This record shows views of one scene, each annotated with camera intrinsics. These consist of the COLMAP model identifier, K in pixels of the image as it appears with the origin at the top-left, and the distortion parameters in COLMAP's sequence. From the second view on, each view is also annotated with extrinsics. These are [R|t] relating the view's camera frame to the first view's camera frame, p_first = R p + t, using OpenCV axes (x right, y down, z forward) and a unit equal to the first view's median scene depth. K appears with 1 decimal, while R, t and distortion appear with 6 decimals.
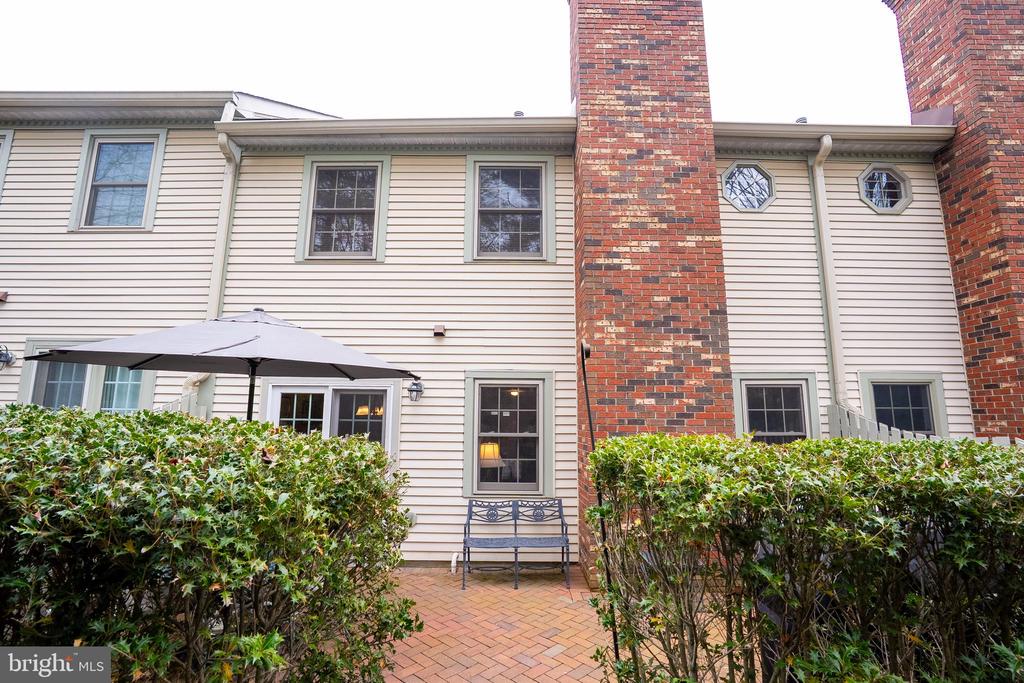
lens RADIAL K [[469.9, 0, 511.0], [0, 469.9, 342.6], [0, 0, 1]] dist [-0.064869, 0.025450]
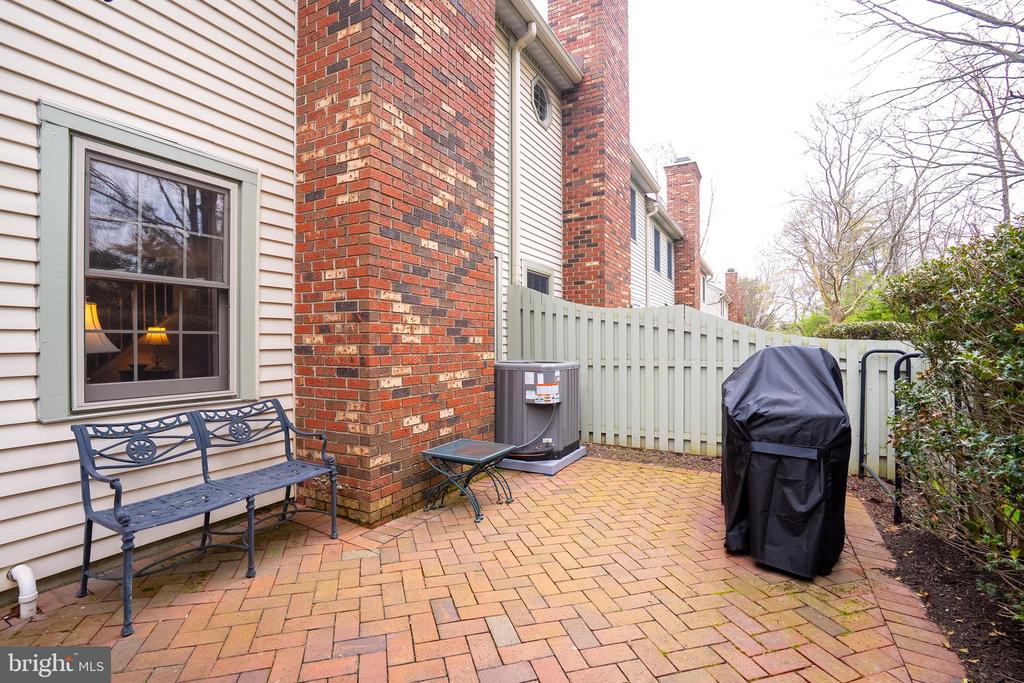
lens RADIAL K [[469.9, 0, 511.0], [0, 469.9, 342.6], [0, 0, 1]] dist [-0.064869, 0.025450]
pose [[0.468382, -0.010741, 0.883461, -0.257213], [-0.143675, 0.985691, 0.088156, 0.177134], [-0.871766, -0.168222, 0.460136, 0.501953]]
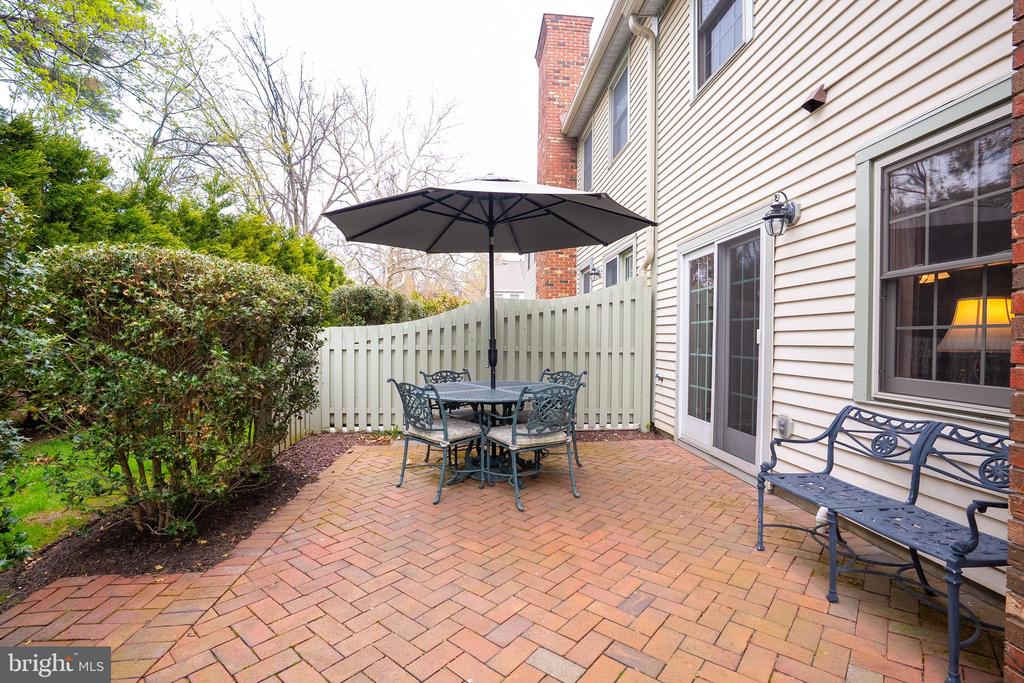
lens RADIAL K [[469.9, 0, 511.0], [0, 469.9, 342.6], [0, 0, 1]] dist [-0.064869, 0.025450]
pose [[0.096716, 0.001552, -0.995311, 0.364235], [0.164569, 0.986210, 0.017529, 0.202686], [0.981613, -0.165492, 0.095127, 0.611358]]
